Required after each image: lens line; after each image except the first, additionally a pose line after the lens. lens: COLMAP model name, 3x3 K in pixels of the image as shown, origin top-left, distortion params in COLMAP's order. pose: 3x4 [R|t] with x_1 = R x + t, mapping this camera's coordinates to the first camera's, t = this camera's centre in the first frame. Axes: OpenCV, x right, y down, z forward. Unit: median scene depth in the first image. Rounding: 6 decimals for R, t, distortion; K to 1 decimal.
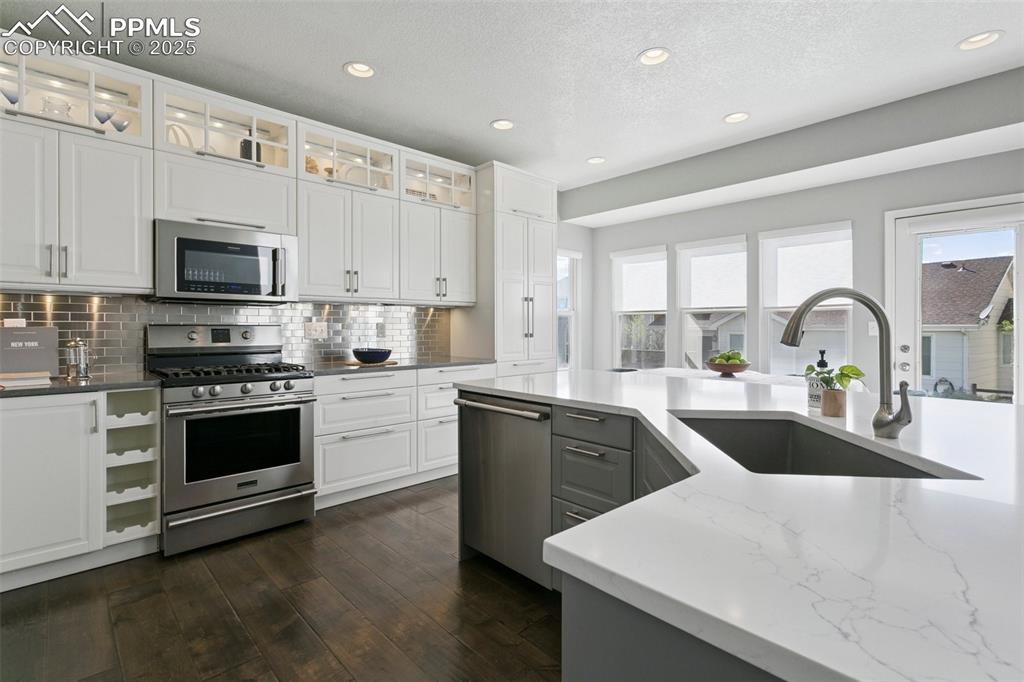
lens RADIAL K [[483.0, 0, 505.4], [0, 483.0, 328.4], [0, 0, 1]] dist [-0.002368, 0.002816]
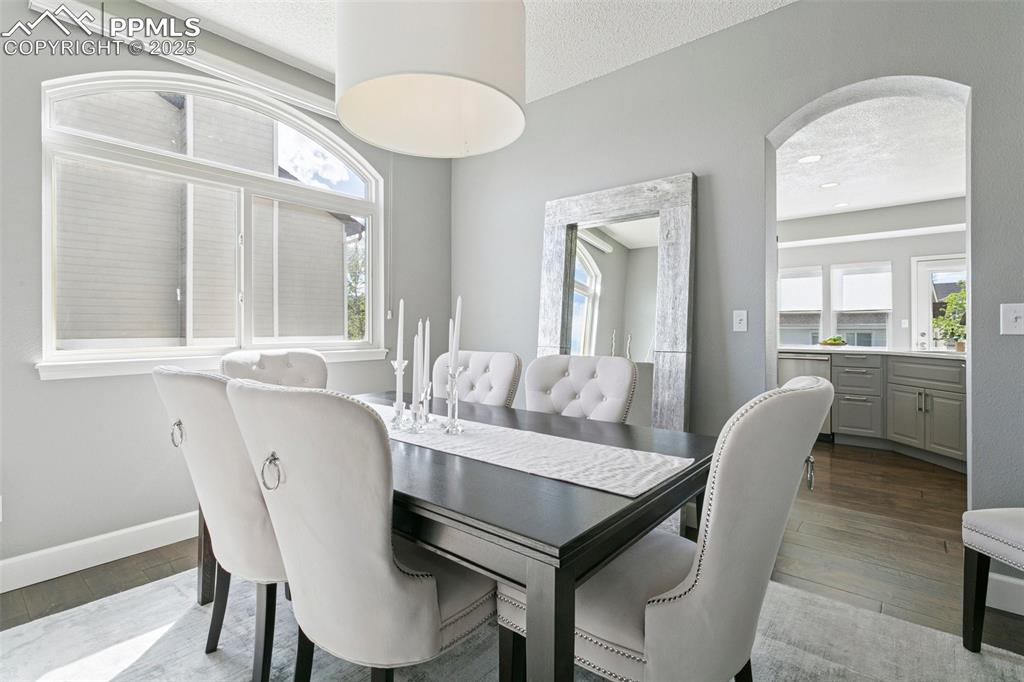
lens RADIAL K [[483.0, 0, 523.8], [0, 483.0, 327.6], [0, 0, 1]] dist [-0.002368, 0.002816]
pose [[0.991527, -0.004465, 0.129823, -1.064790], [0.005177, 0.999973, -0.005148, 0.022106], [-0.129797, 0.005776, 0.991524, -0.709892]]
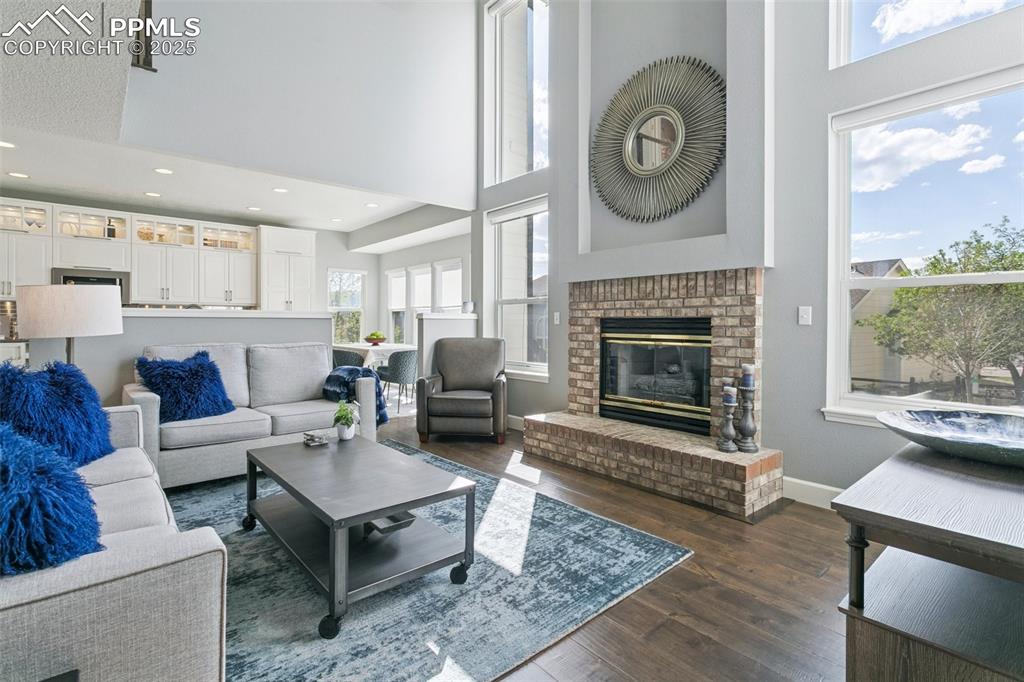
lens RADIAL K [[483.0, 0, 501.7], [0, 483.0, 322.6], [0, 0, 1]] dist [-0.002368, 0.002816]
pose [[0.998944, 0.004416, -0.045740, 1.228146], [-0.004581, 0.999983, -0.003514, 0.021338], [0.045723, 0.003720, 0.998947, -0.961641]]
